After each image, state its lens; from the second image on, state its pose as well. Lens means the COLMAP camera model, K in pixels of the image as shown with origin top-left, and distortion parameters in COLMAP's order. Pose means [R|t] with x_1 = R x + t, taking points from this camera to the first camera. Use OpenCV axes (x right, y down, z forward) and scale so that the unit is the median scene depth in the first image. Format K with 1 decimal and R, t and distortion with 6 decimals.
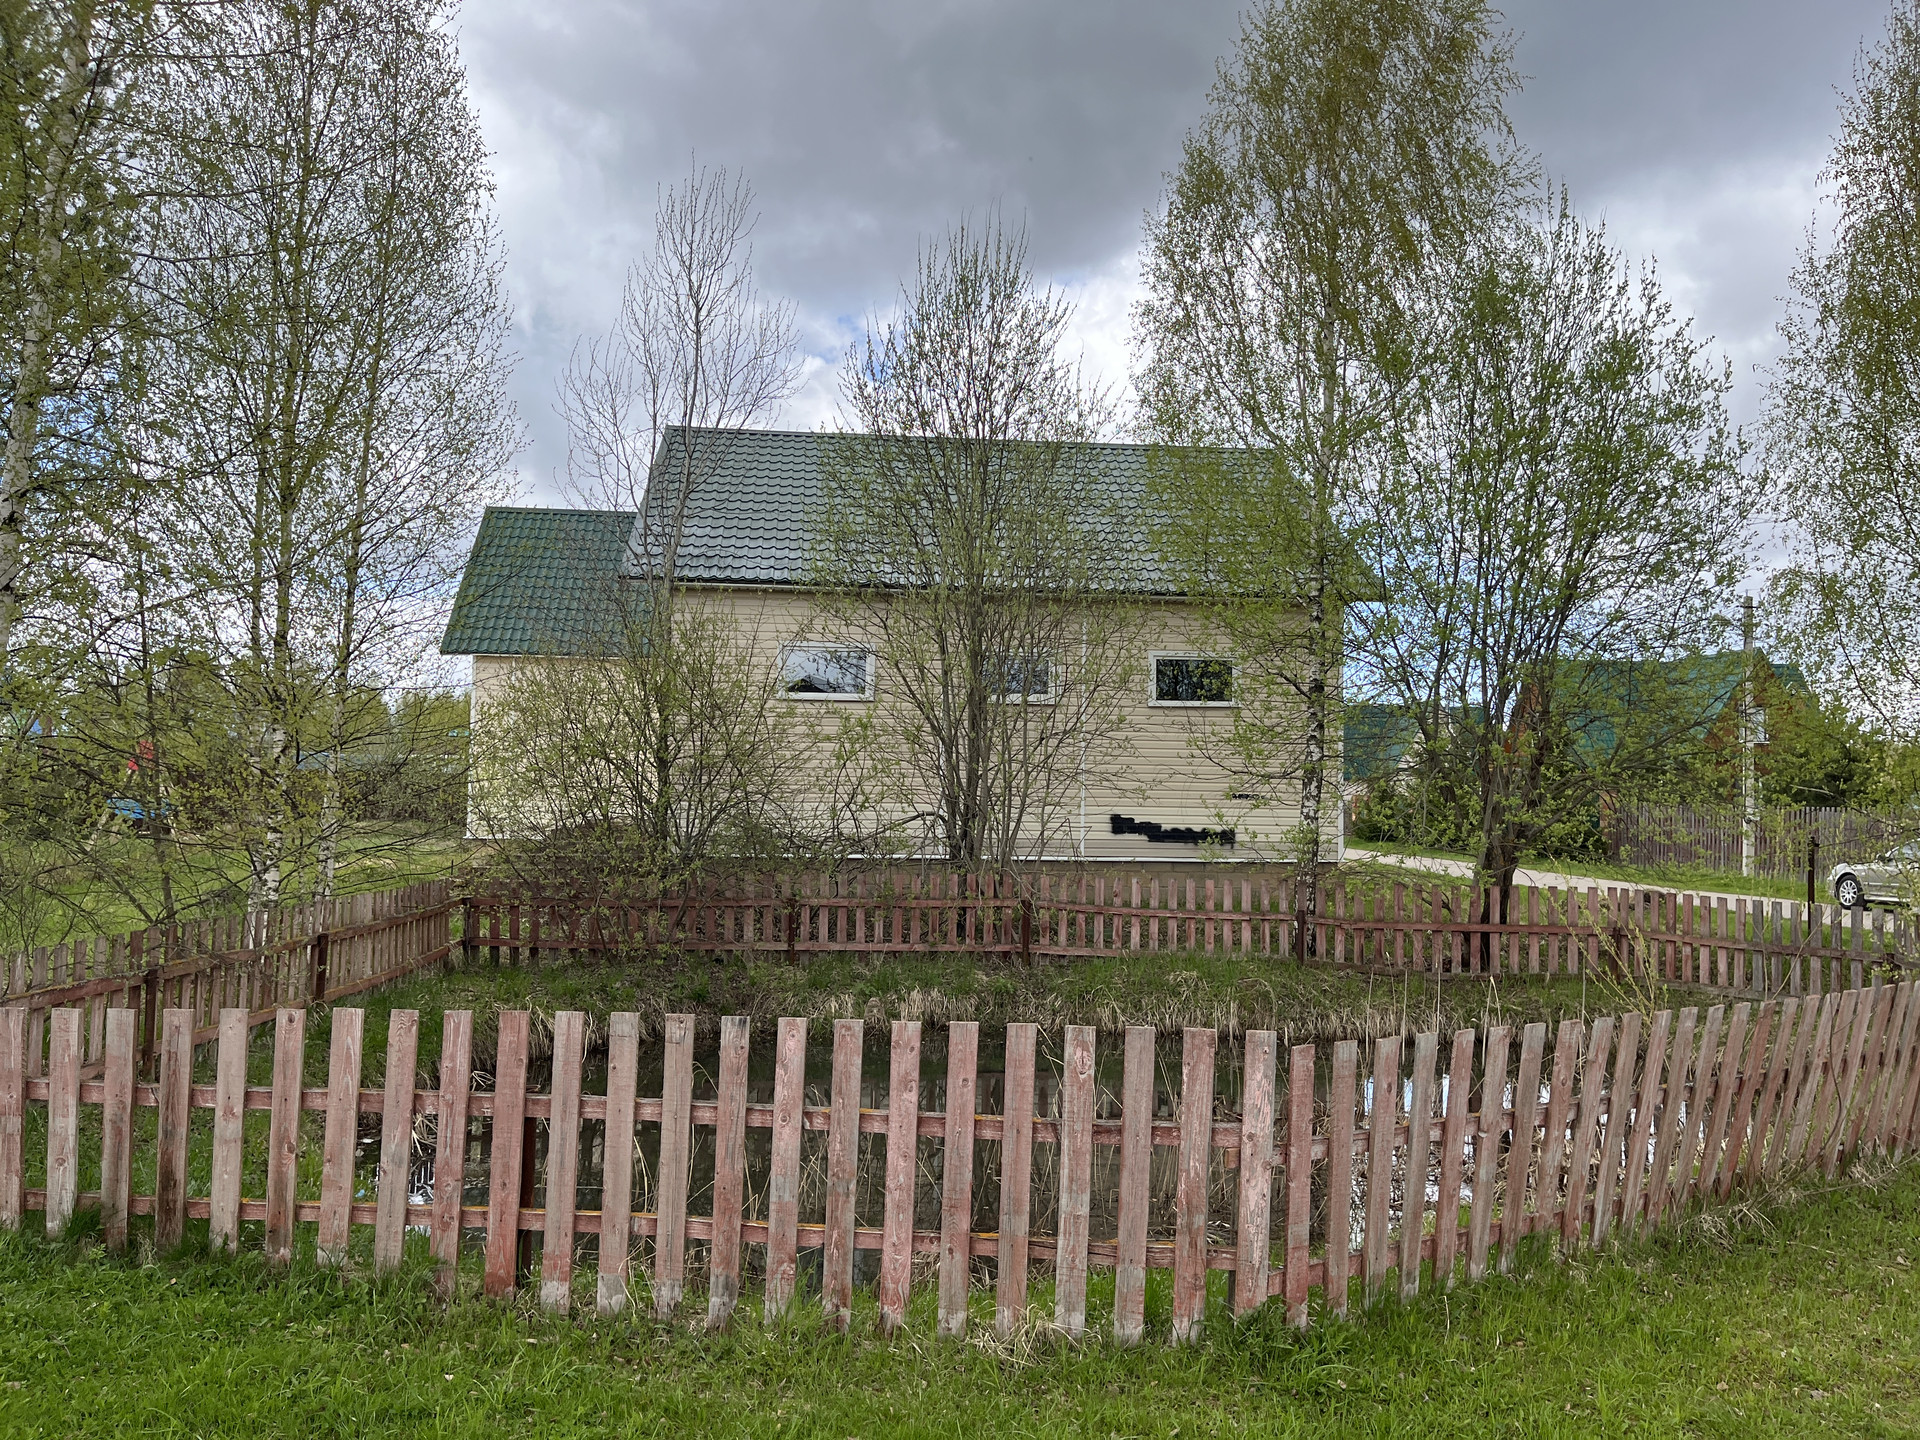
lens RADIAL K [[1439.8, 0, 952.8], [0, 1439.8, 732.6], [0, 0, 1]] dist [0.036360, -0.045291]
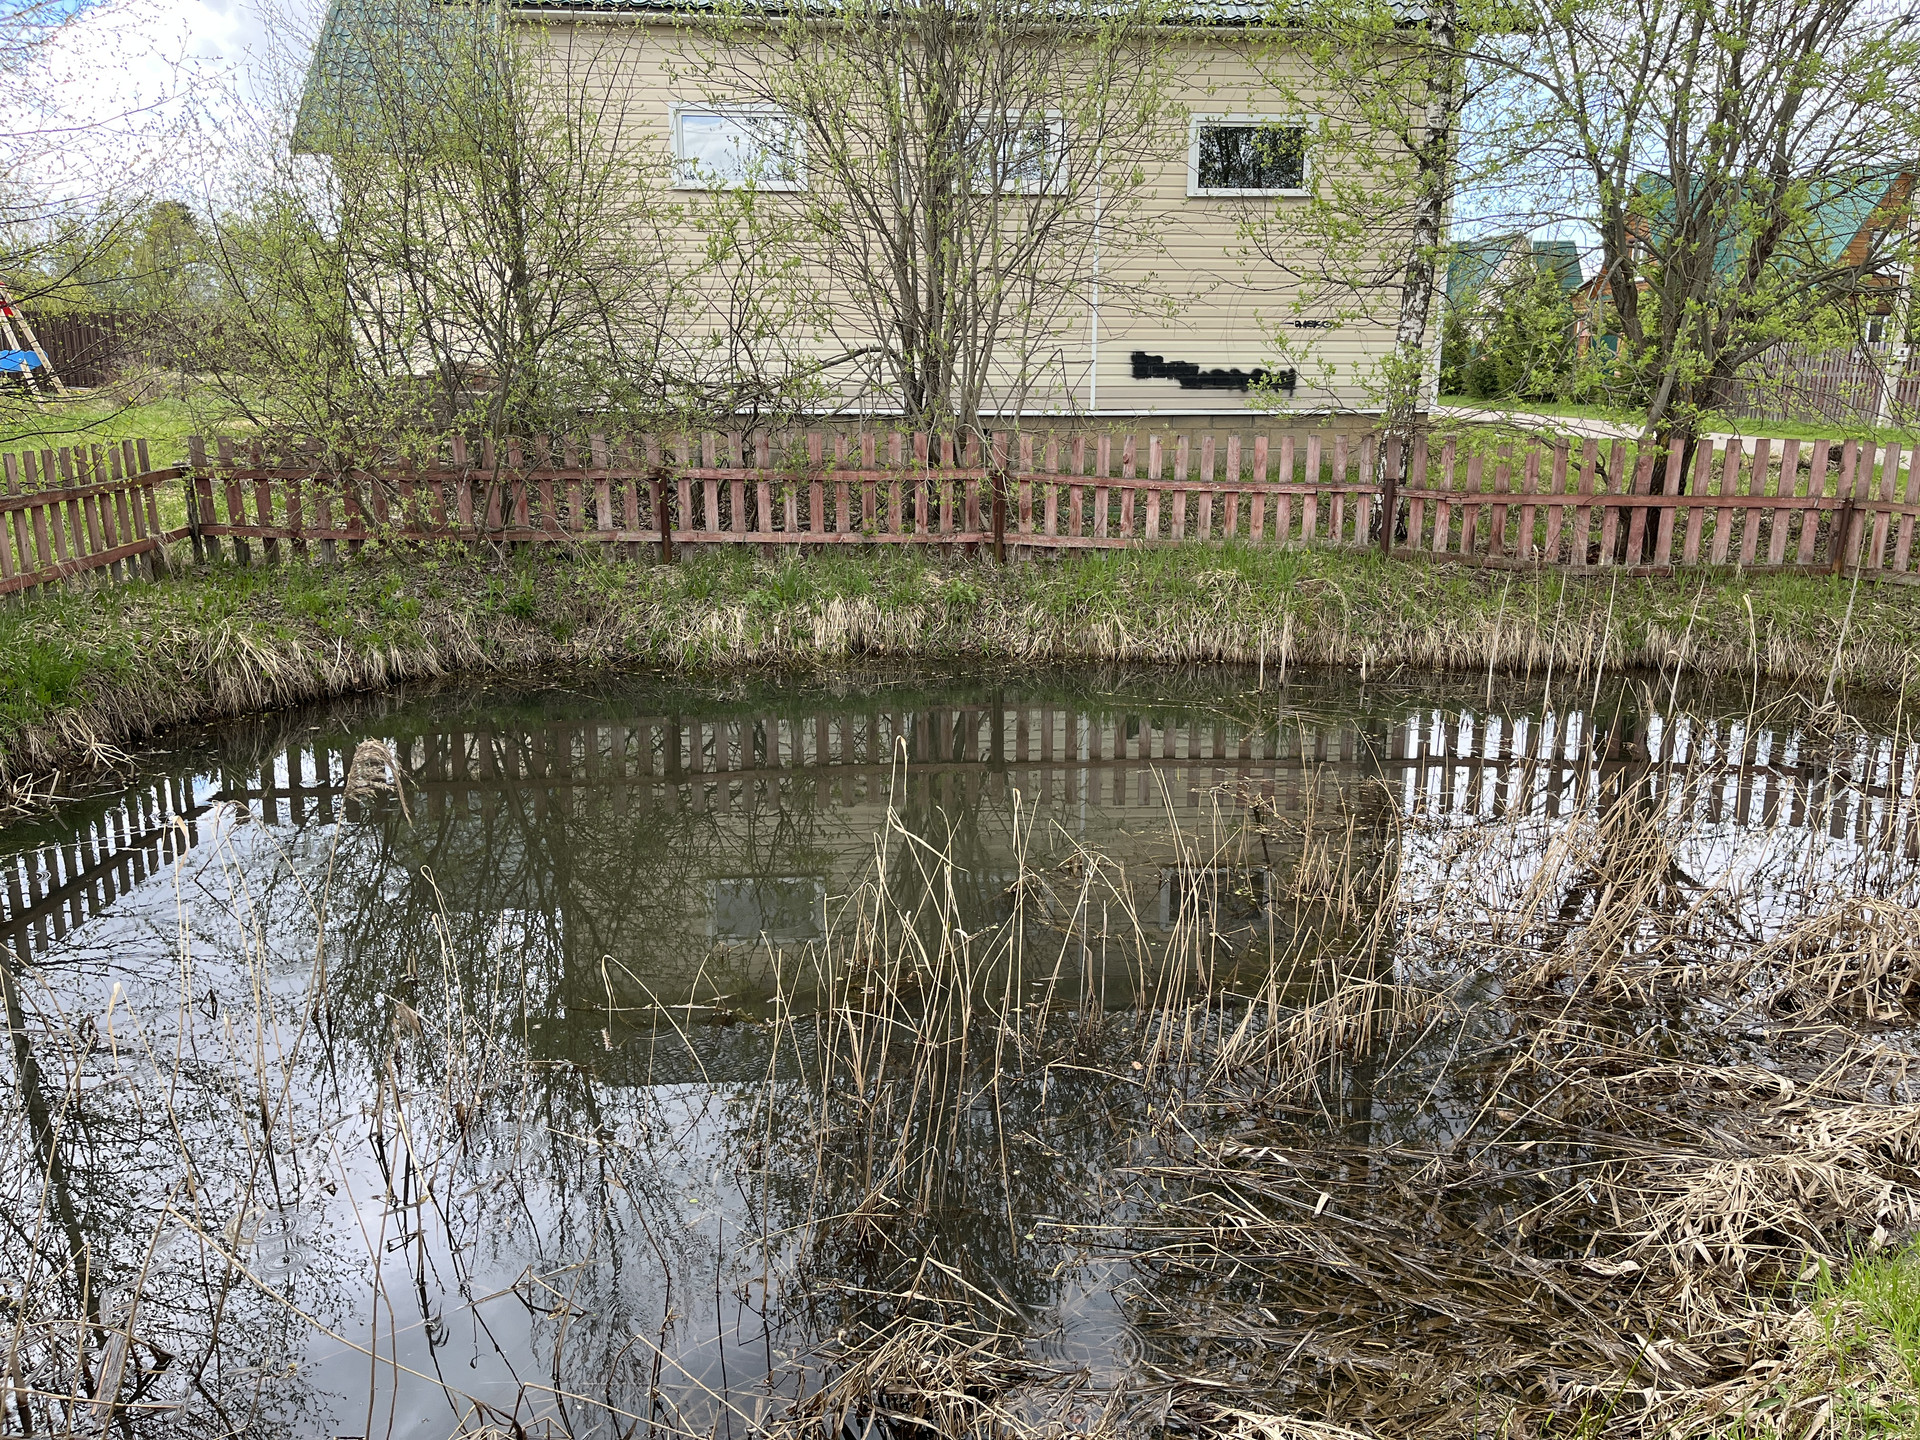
lens RADIAL K [[1439.8, 0, 977.6], [0, 1439.8, 728.8], [0, 0, 1]] dist [0.036360, -0.045291]
pose [[0.999845, -0.007363, -0.015989, 0.050906], [0.011638, 0.957974, 0.286618, 0.035622], [0.013207, -0.286759, 0.957912, 0.288614]]
